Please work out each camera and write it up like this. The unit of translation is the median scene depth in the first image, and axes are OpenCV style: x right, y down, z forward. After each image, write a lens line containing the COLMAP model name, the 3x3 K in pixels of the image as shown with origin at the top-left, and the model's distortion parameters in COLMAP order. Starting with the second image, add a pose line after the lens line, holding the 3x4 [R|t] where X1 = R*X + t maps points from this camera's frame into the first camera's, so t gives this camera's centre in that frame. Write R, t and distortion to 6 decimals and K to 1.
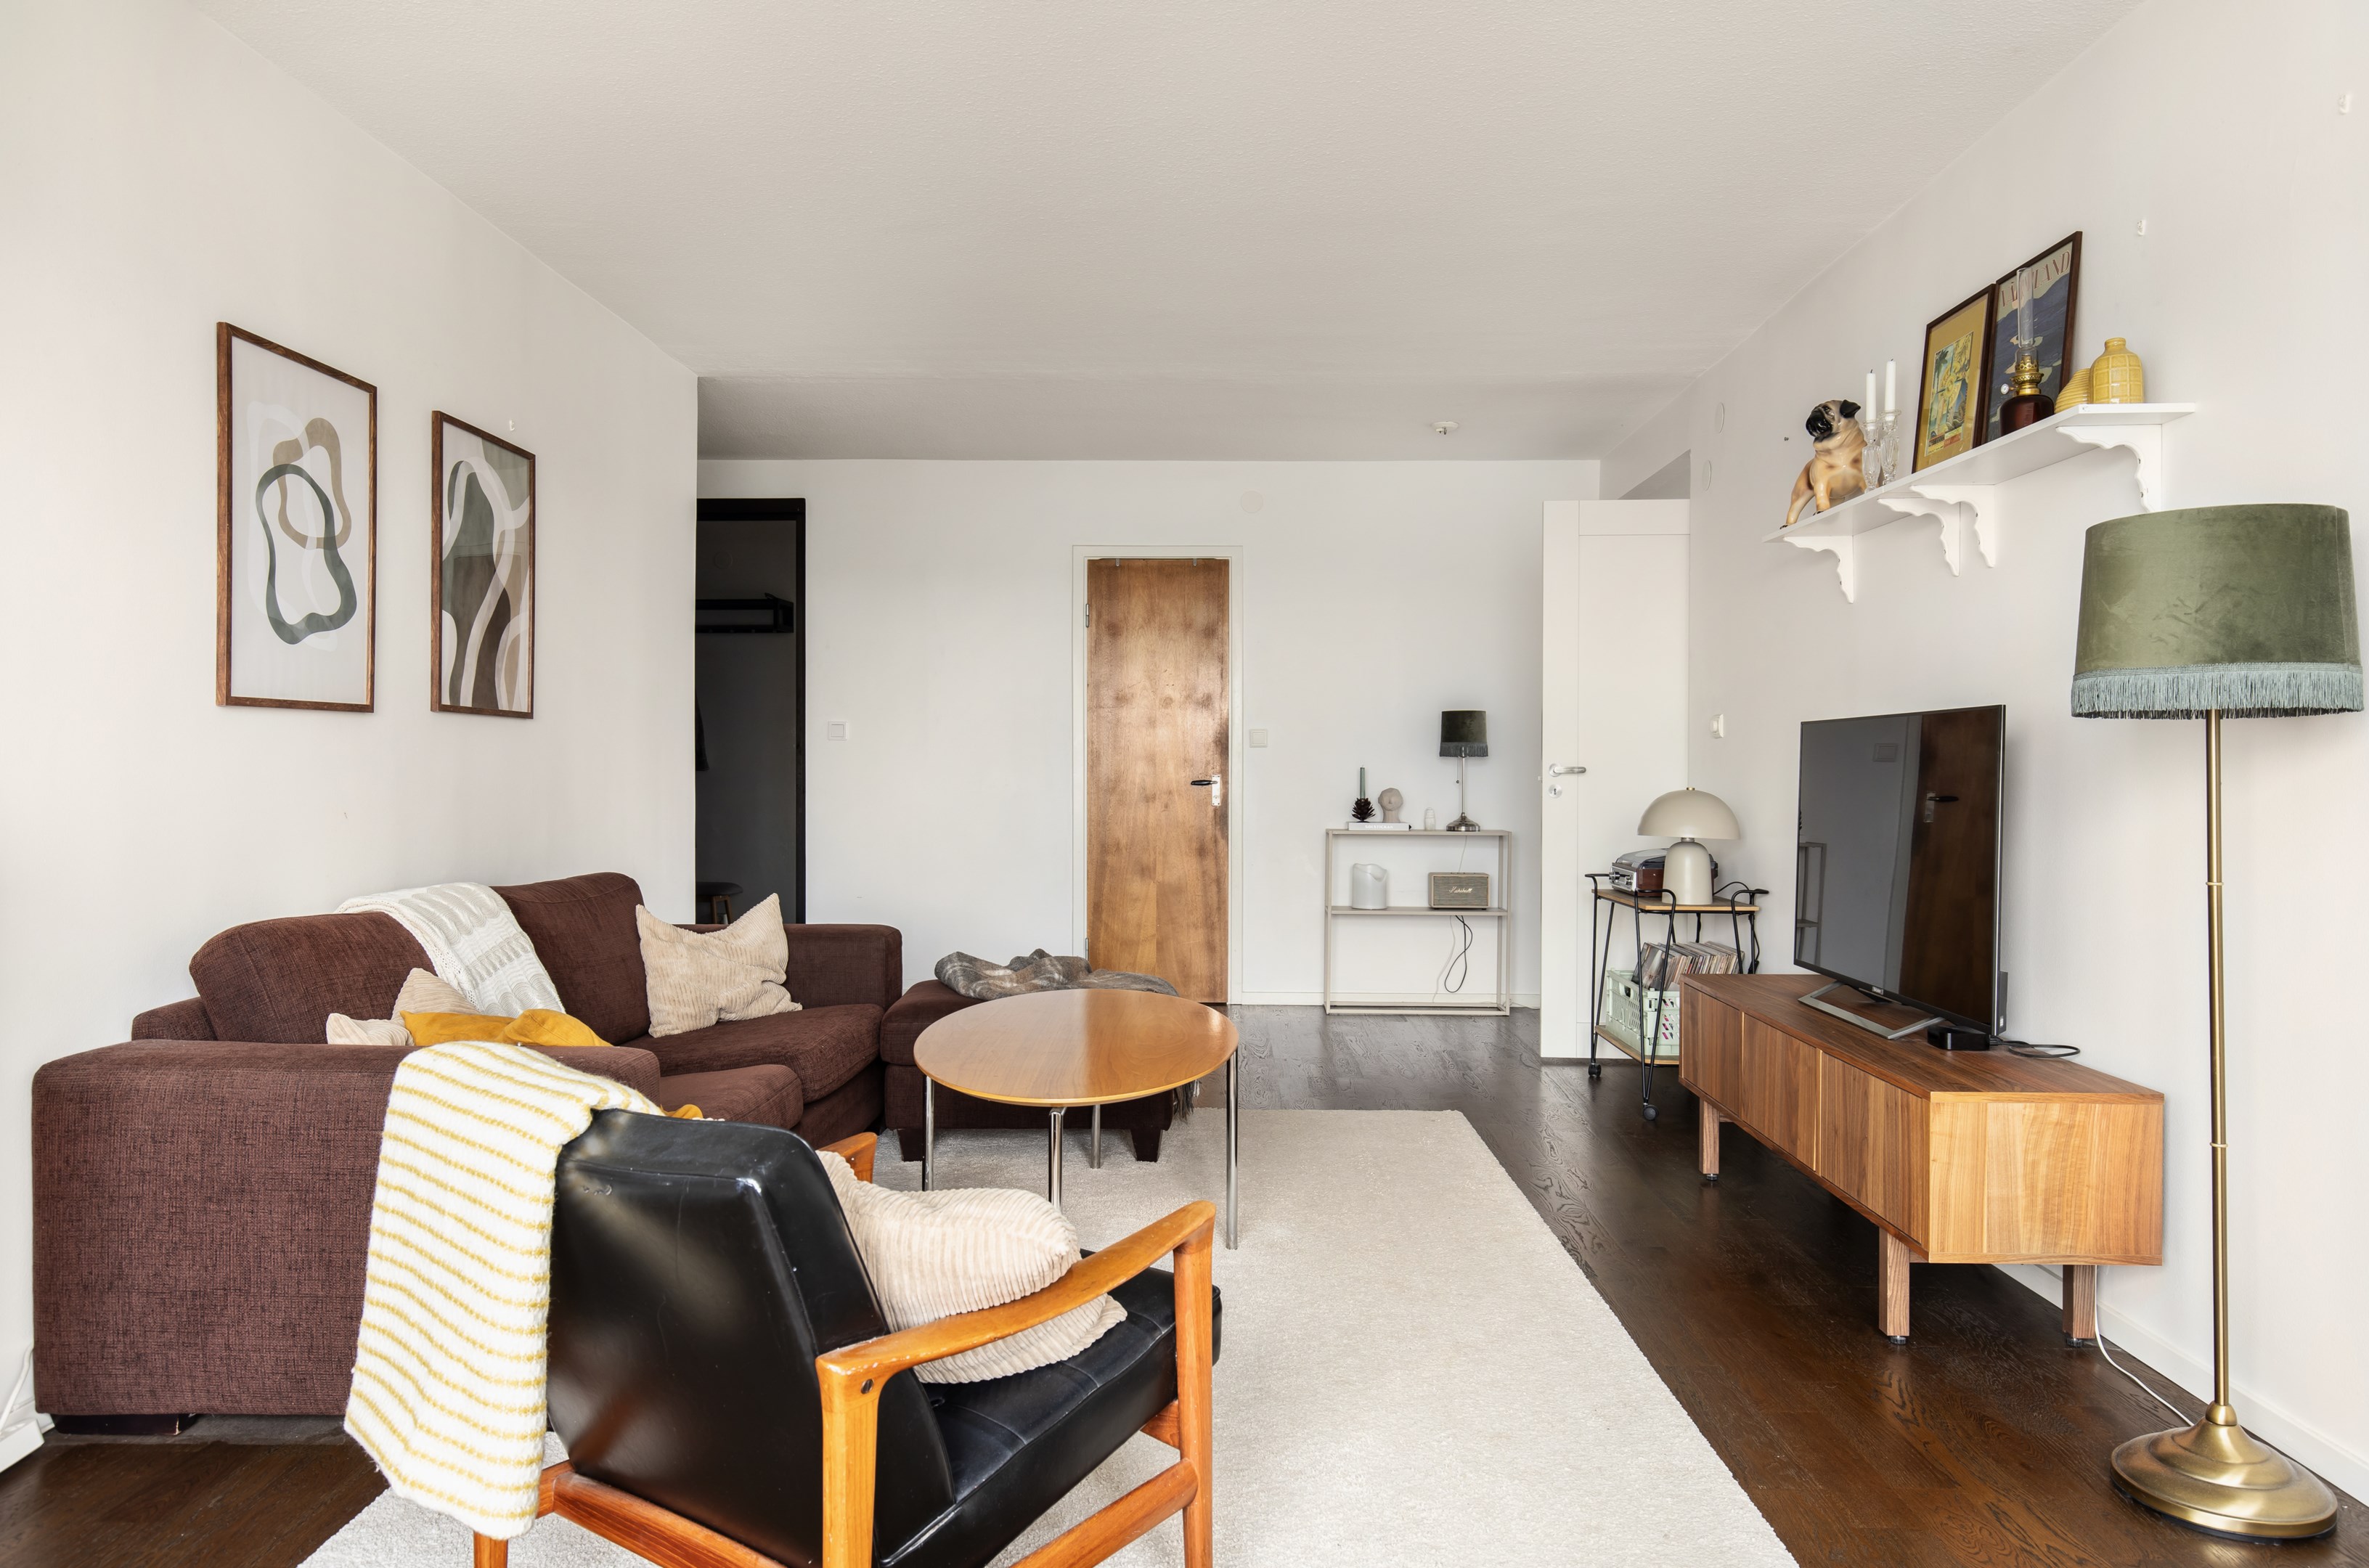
lens RADIAL K [[1716.6, 0, 1184.0], [0, 1716.6, 780.3], [0, 0, 1]] dist [0.009293, -0.014359]
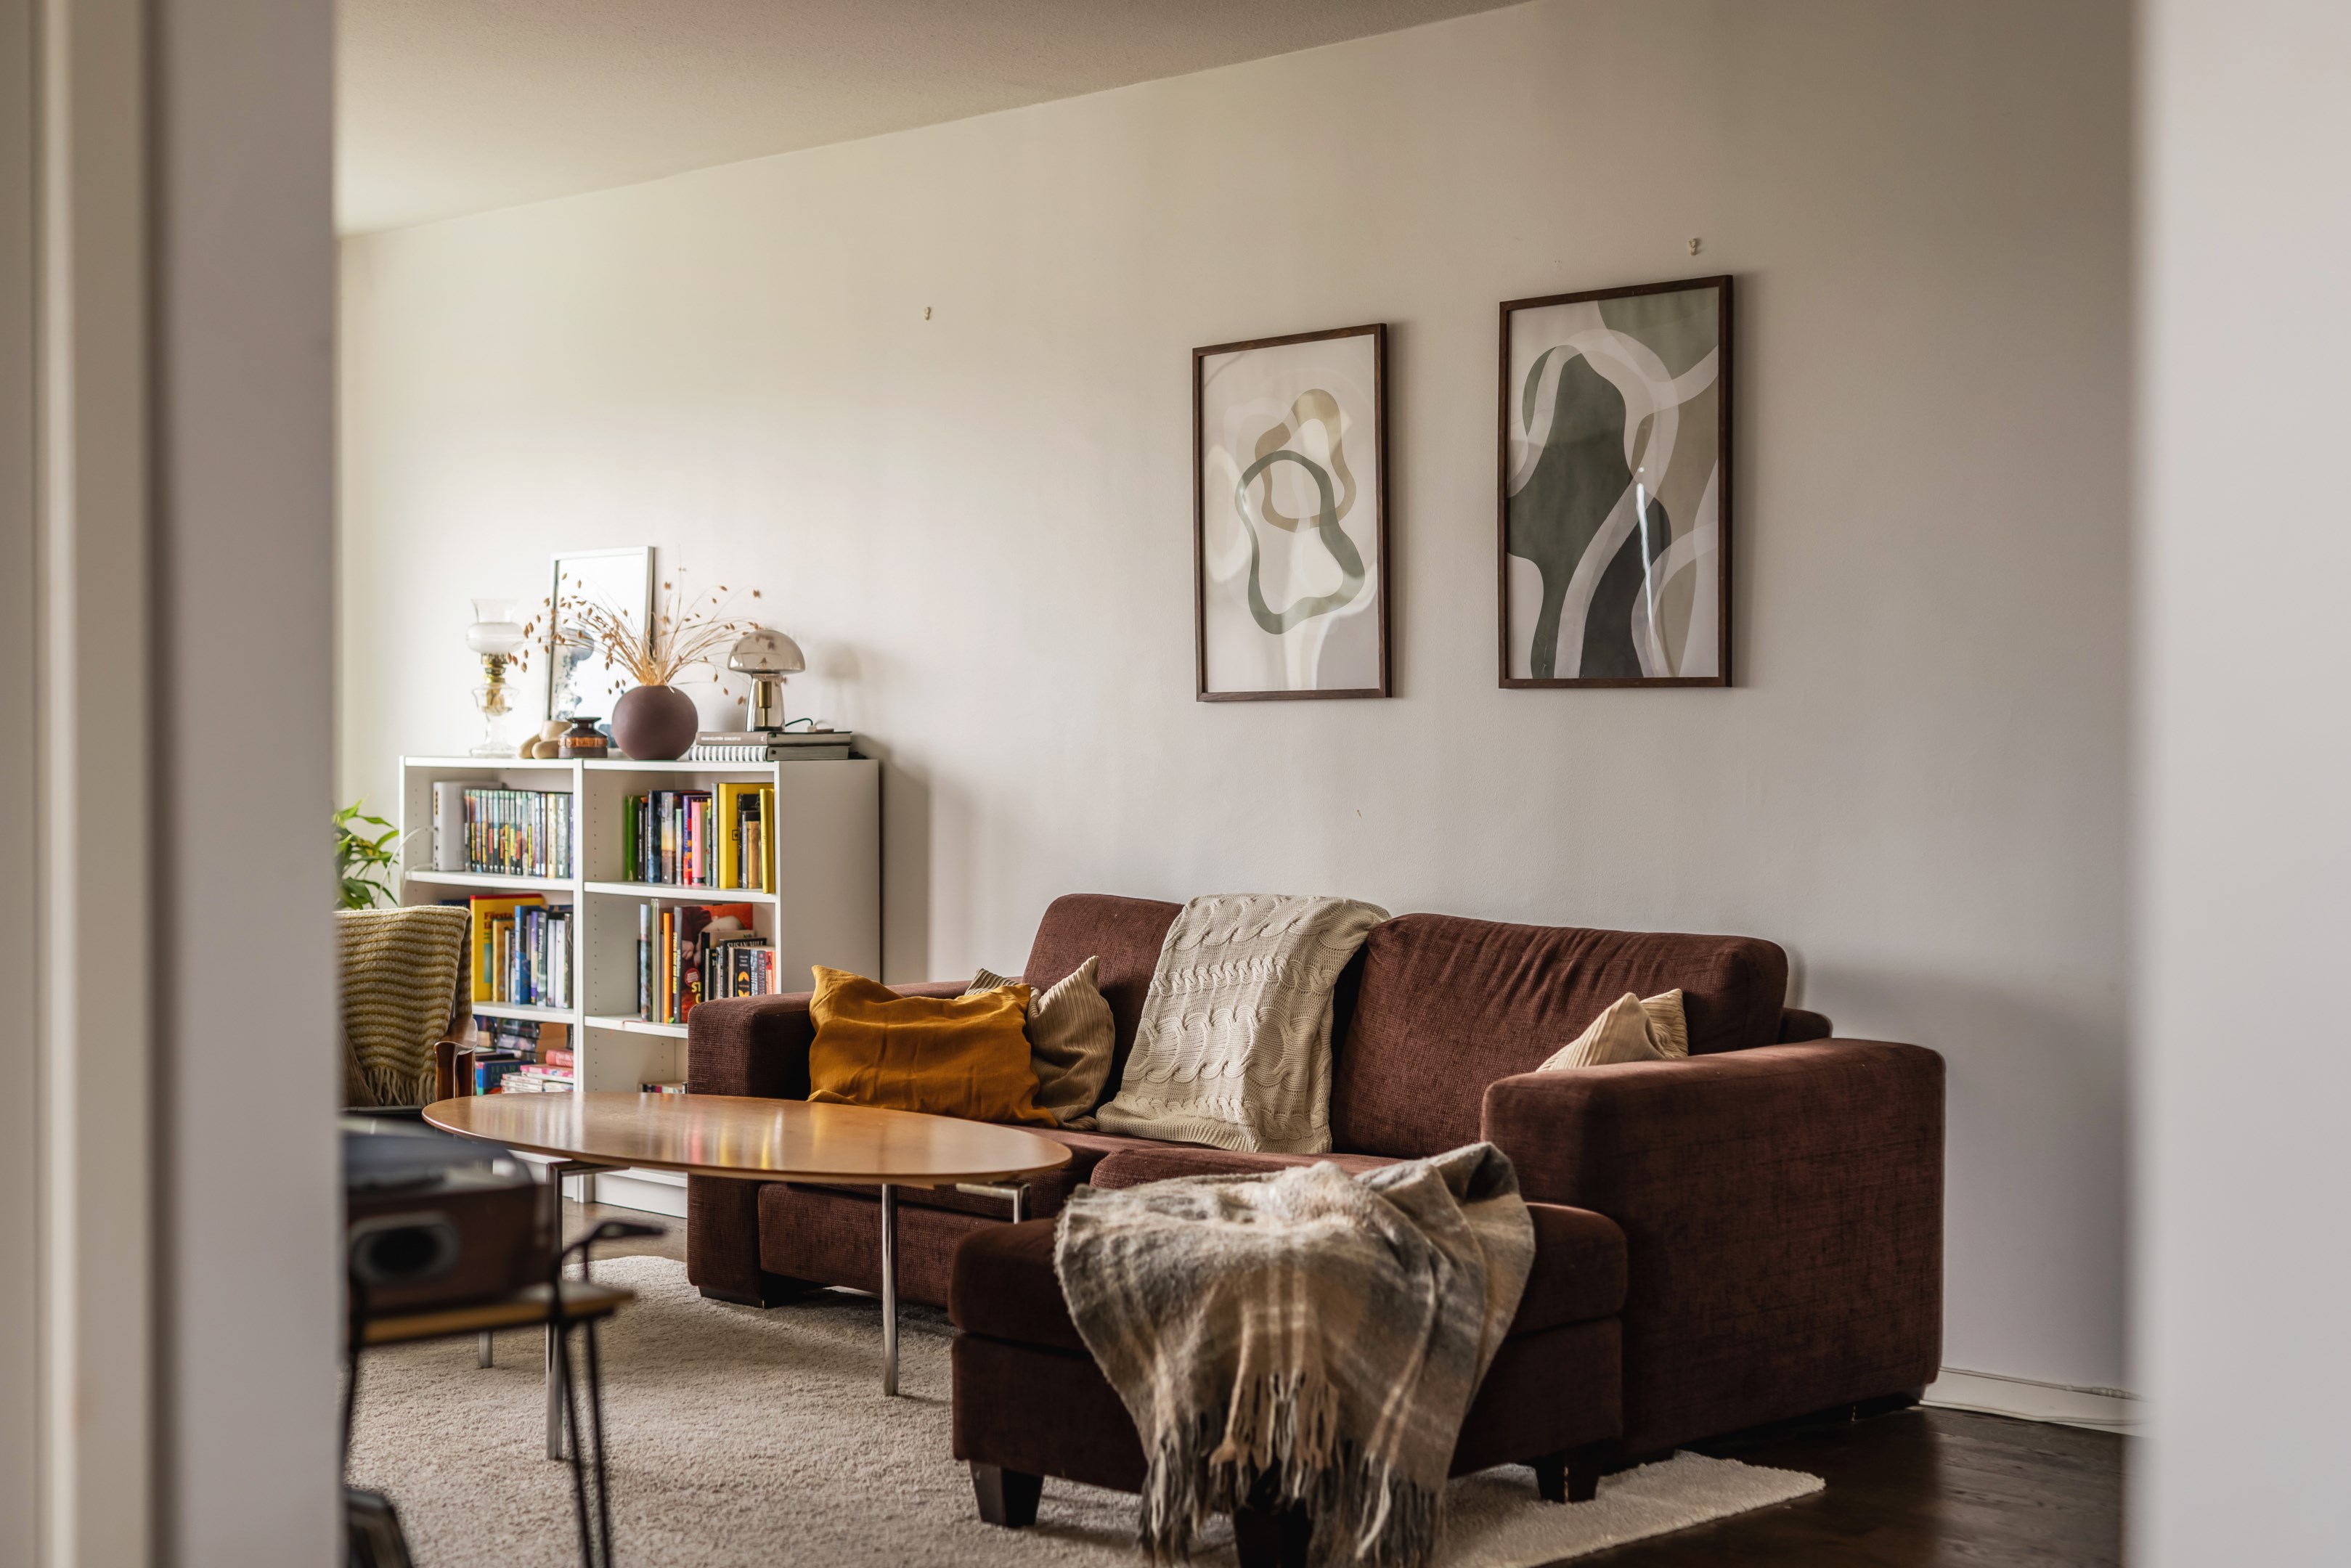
lens RADIAL K [[3204.0, 0, 1180.6], [0, 3204.0, 780.1], [0, 0, 1]] dist [-0.010419, 0.000000]
pose [[-0.705708, 0.010211, -0.708429, 0.800924], [-0.003929, 0.999824, 0.018325, -0.027821], [0.708492, 0.015716, -0.705544, 2.196793]]
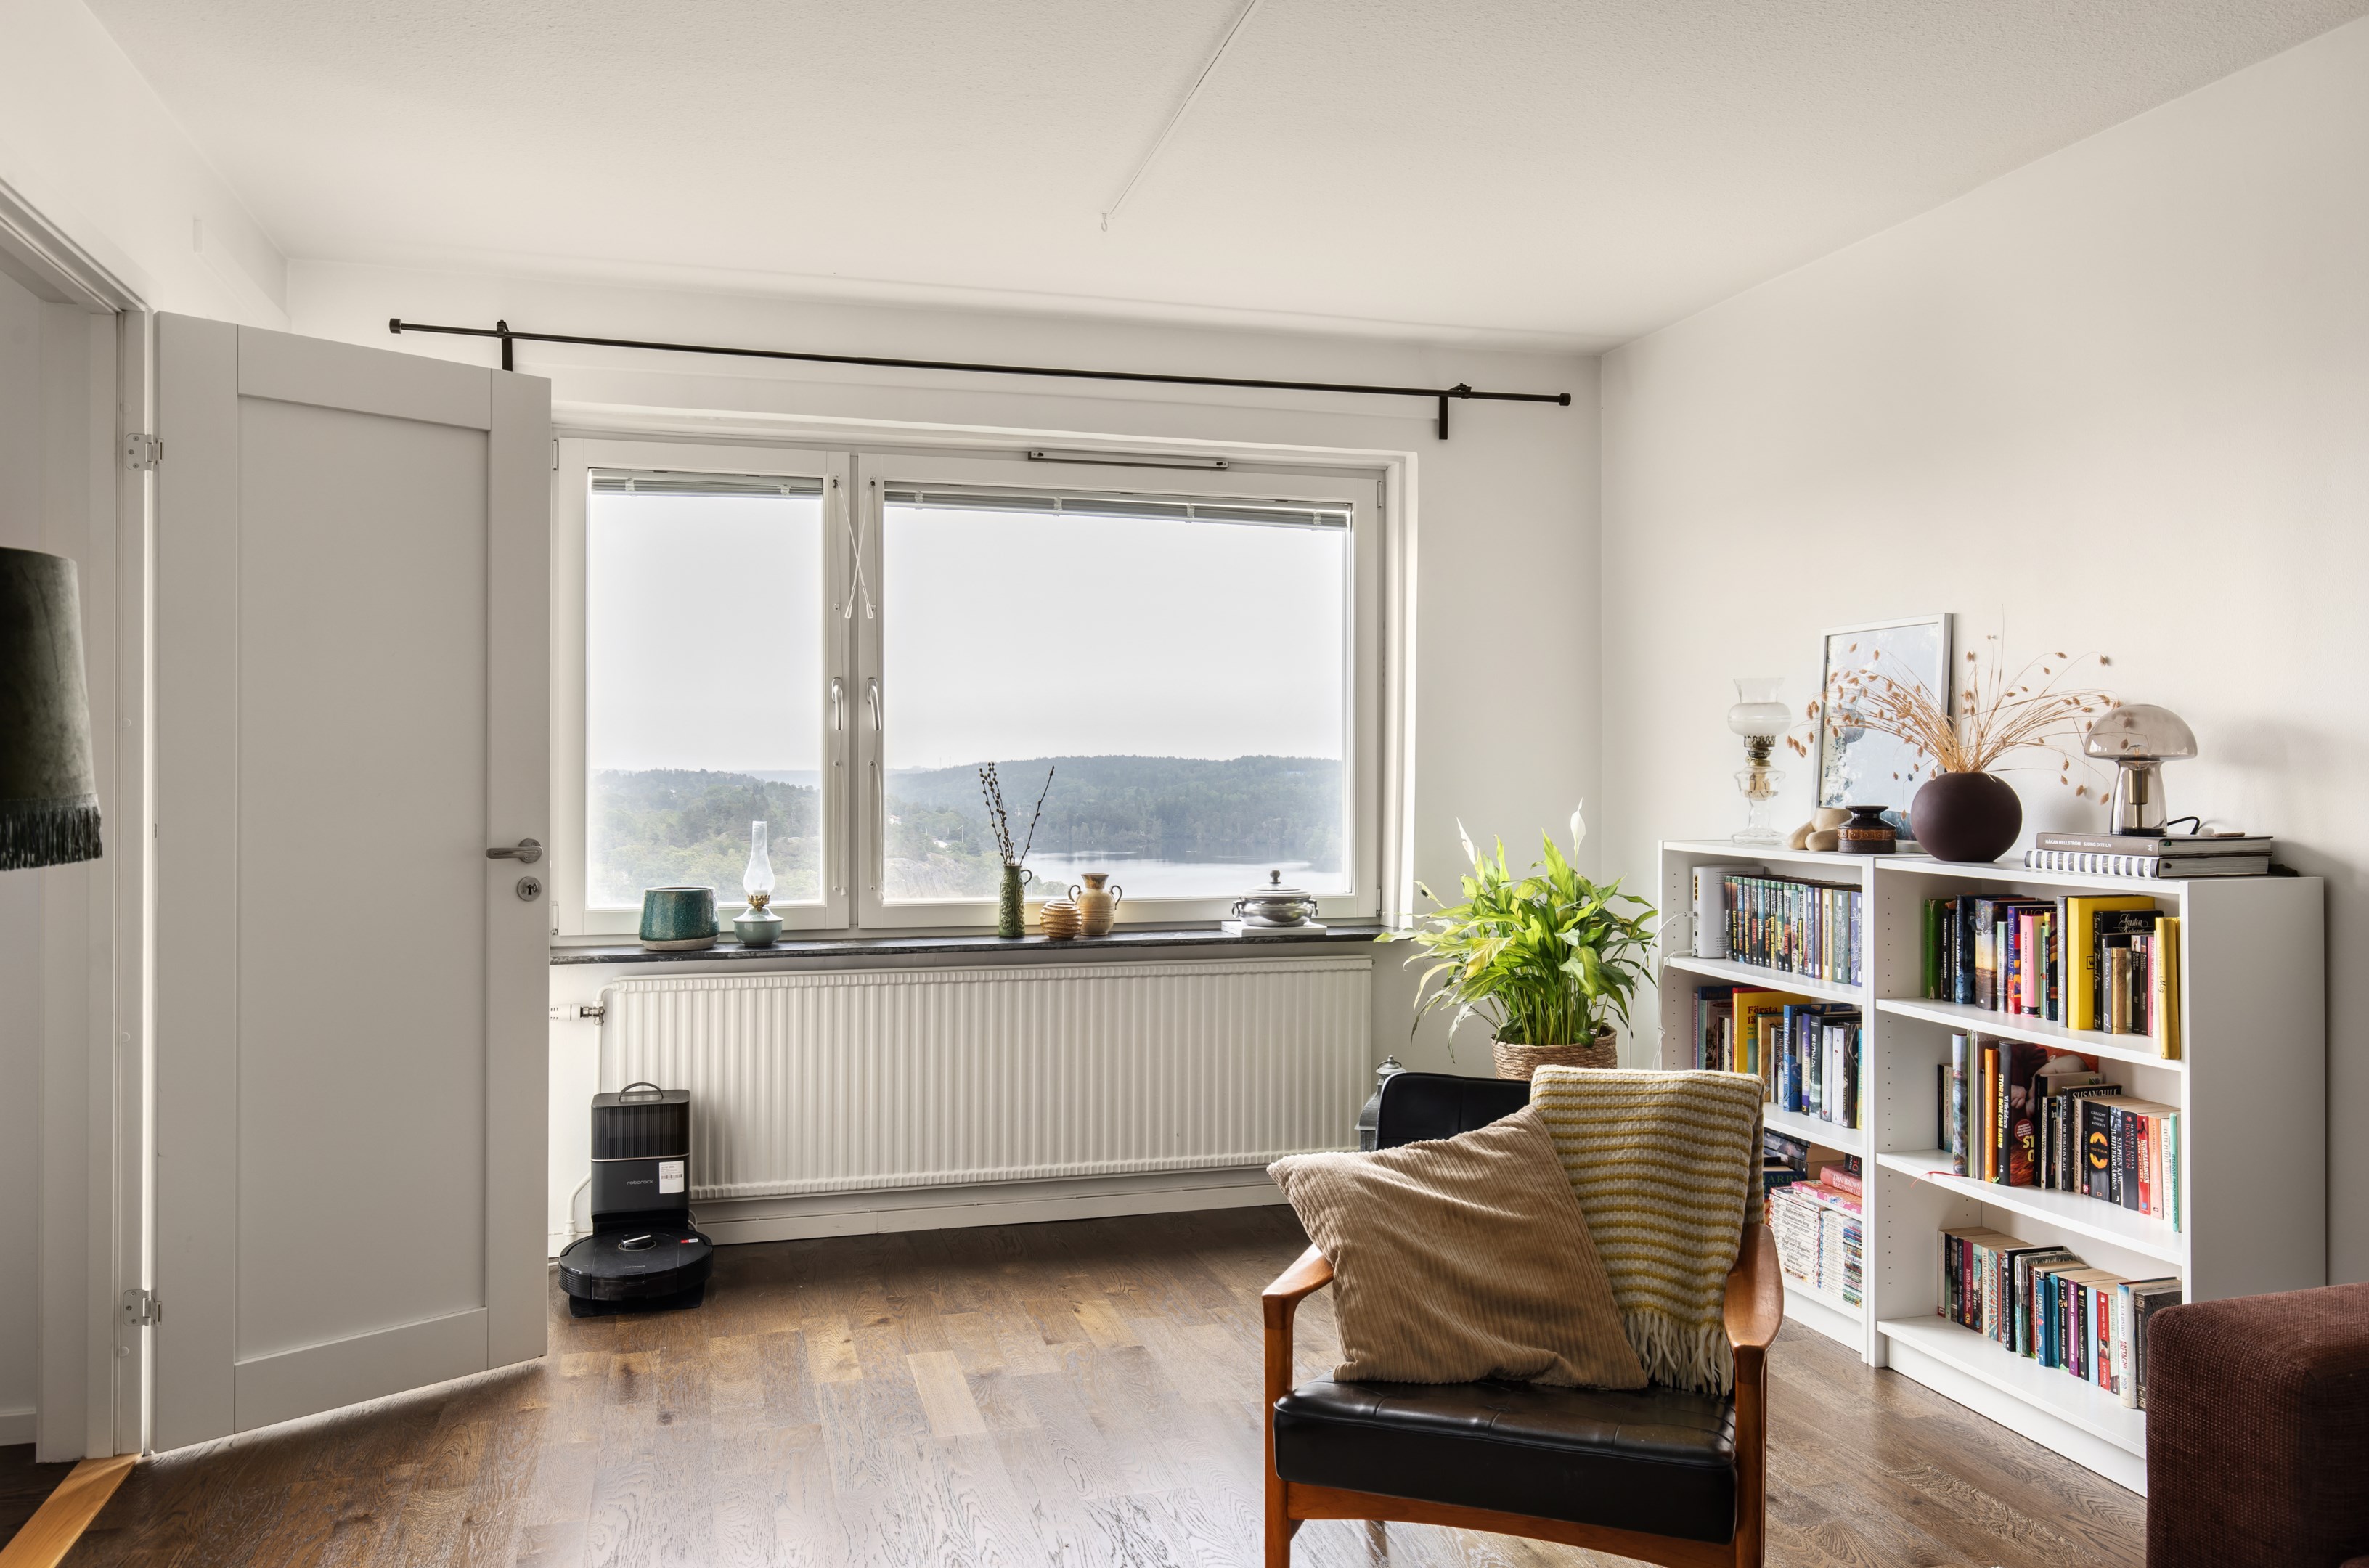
lens RADIAL K [[1716.6, 0, 1181.6], [0, 1716.6, 776.0], [0, 0, 1]] dist [0.009293, -0.014359]
pose [[-0.959175, 0.002975, -0.282797, 0.230047], [0.000794, 0.999969, 0.007824, -0.056907], [0.282812, 0.007280, -0.959148, 1.238487]]
